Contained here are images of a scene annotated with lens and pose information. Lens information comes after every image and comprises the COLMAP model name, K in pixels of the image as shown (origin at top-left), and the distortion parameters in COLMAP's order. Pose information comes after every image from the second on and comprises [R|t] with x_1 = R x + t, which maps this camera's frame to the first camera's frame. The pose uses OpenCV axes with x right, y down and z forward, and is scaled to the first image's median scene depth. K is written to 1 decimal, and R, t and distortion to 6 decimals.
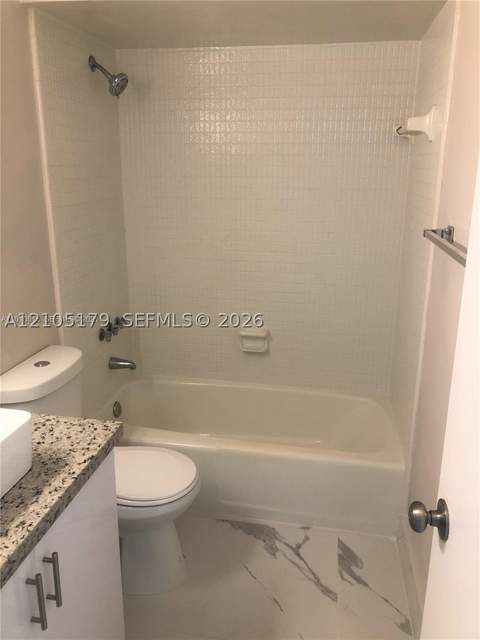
lens RADIAL K [[533.2, 0, 240.0], [0, 533.2, 320.0], [0, 0, 1]] dist [0.034199, 0.013435]
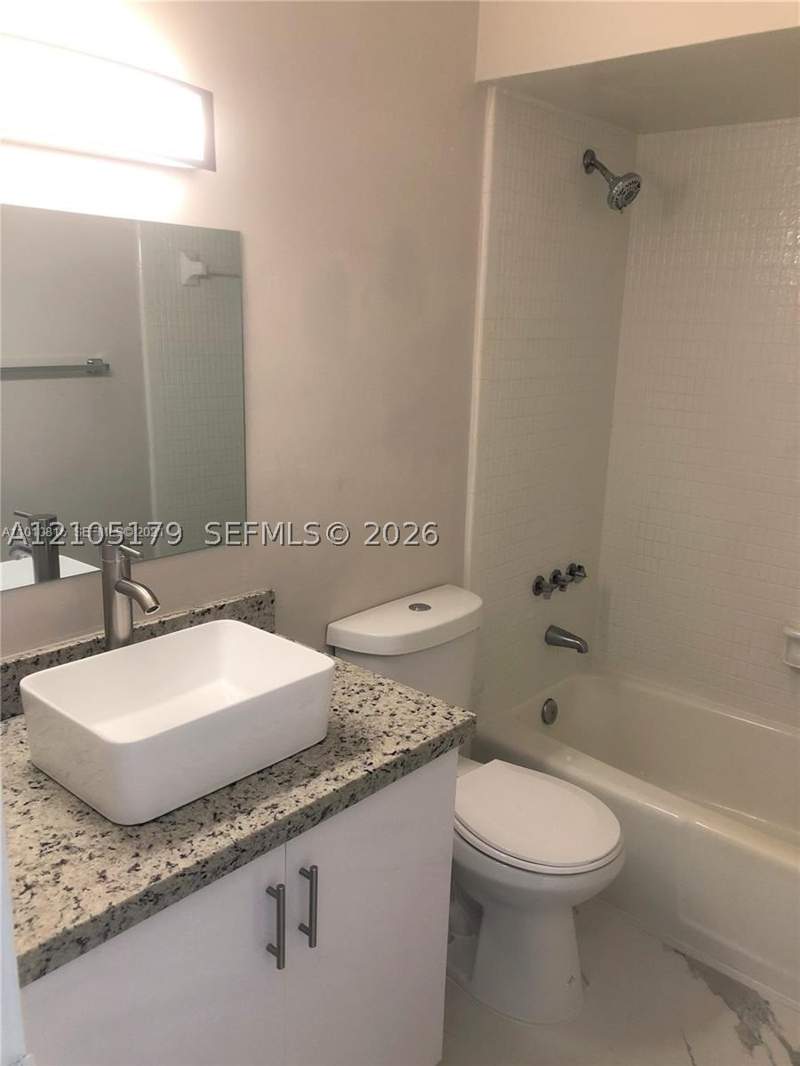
lens RADIAL K [[879.6, 0, 399.0], [0, 879.6, 542.0], [0, 0, 1]] dist [0.024398, -0.001926]
pose [[0.854994, 0.156138, -0.494577, 0.140678], [-0.176507, 0.984283, 0.005603, -0.000038], [0.487678, 0.082506, 0.869116, 0.025024]]
